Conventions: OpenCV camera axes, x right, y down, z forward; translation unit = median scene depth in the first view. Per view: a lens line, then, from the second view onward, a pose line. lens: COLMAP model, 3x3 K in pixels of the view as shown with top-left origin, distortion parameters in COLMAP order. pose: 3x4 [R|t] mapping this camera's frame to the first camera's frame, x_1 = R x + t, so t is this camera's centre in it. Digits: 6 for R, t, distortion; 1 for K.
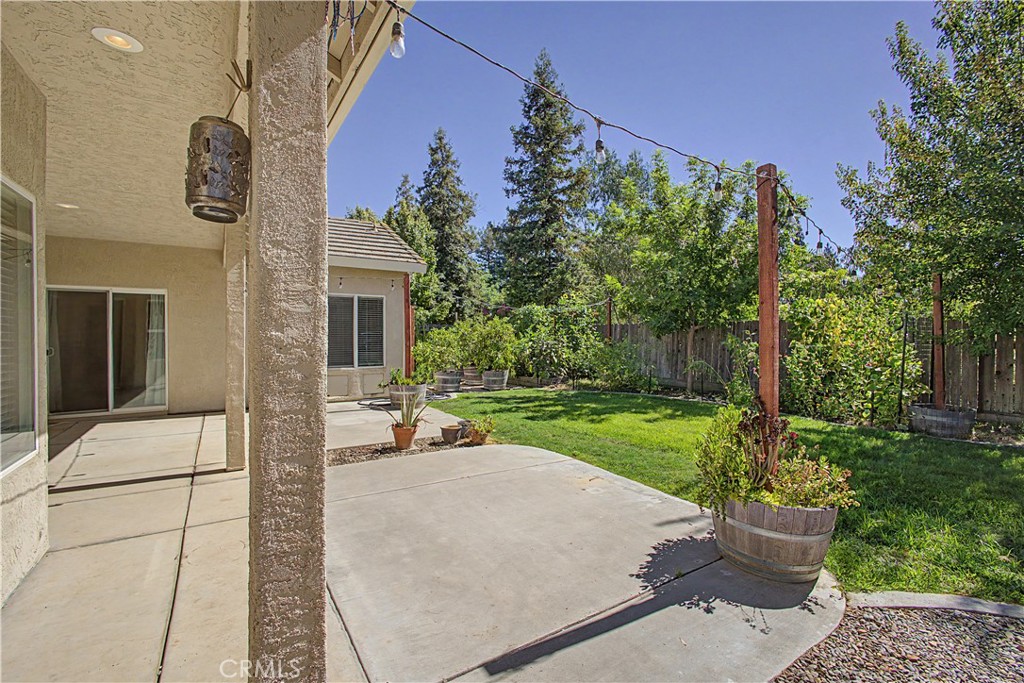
lens RADIAL K [[441.8, 0, 508.9], [0, 441.8, 342.0], [0, 0, 1]] dist [-0.003453, 0.000452]
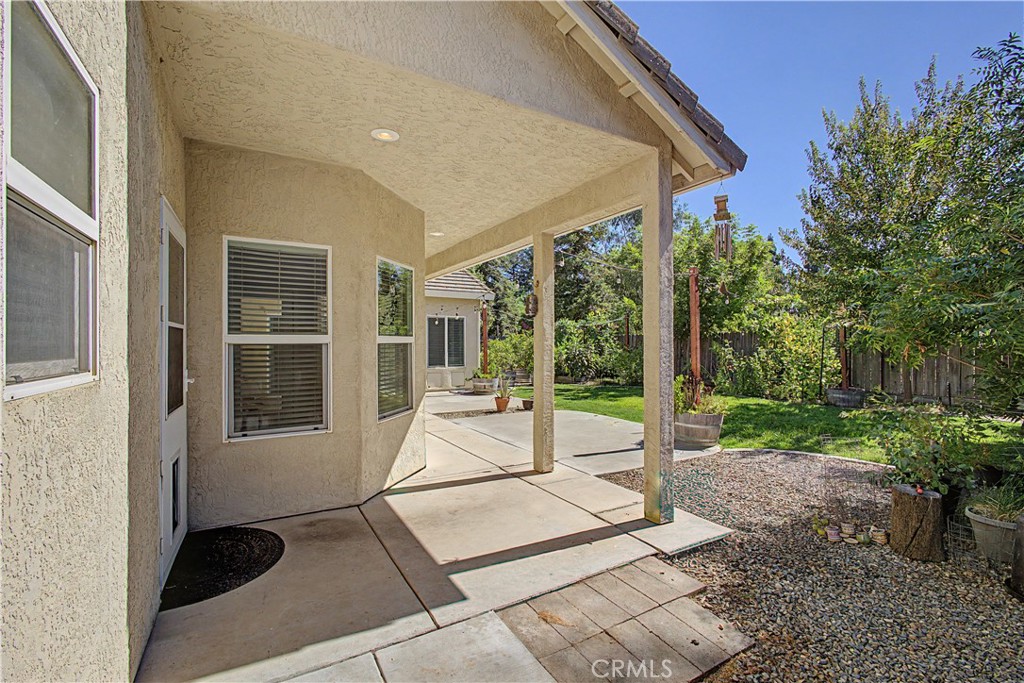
lens RADIAL K [[441.8, 0, 508.9], [0, 441.8, 342.0], [0, 0, 1]] dist [-0.003453, 0.000452]
pose [[0.998990, -0.005493, -0.044591, -0.063602], [0.004519, 0.999750, -0.021913, 0.006821], [0.044700, 0.021689, 0.998765, -0.318566]]
